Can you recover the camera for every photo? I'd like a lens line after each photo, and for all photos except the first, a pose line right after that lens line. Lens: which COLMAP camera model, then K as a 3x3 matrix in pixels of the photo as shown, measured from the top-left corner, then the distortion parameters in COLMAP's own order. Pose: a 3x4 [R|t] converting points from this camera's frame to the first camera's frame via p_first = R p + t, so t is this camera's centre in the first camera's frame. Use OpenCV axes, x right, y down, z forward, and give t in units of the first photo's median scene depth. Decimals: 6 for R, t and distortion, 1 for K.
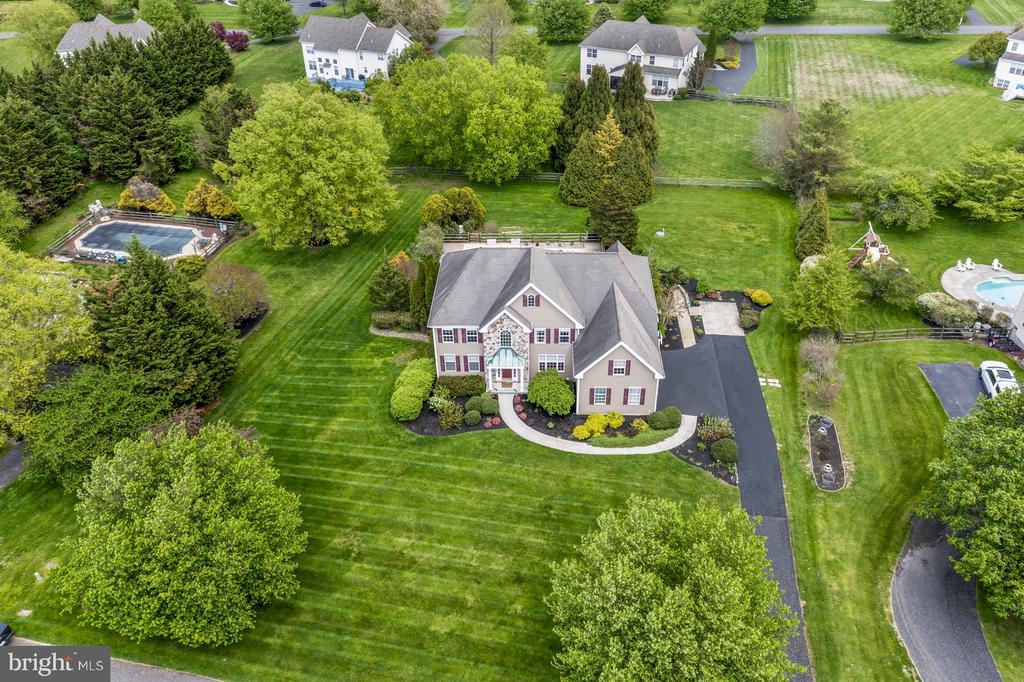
lens RADIAL K [[805.9, 0, 512.0], [0, 805.9, 341.0], [0, 0, 1]] dist [-0.005882, 0.001389]
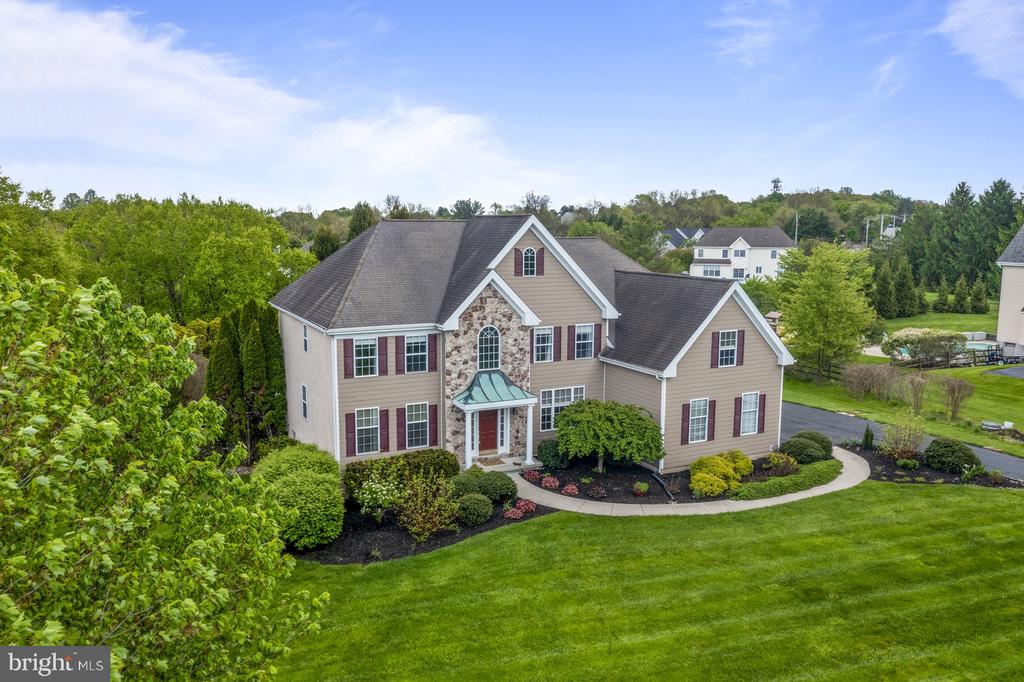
lens RADIAL K [[805.9, 0, 512.0], [0, 805.9, 341.0], [0, 0, 1]] dist [-0.005882, 0.001389]
pose [[0.875581, -0.045138, 0.480958, -0.227939], [0.263369, 0.879245, -0.396944, 0.189083], [-0.404962, 0.474226, 0.781739, 0.613870]]
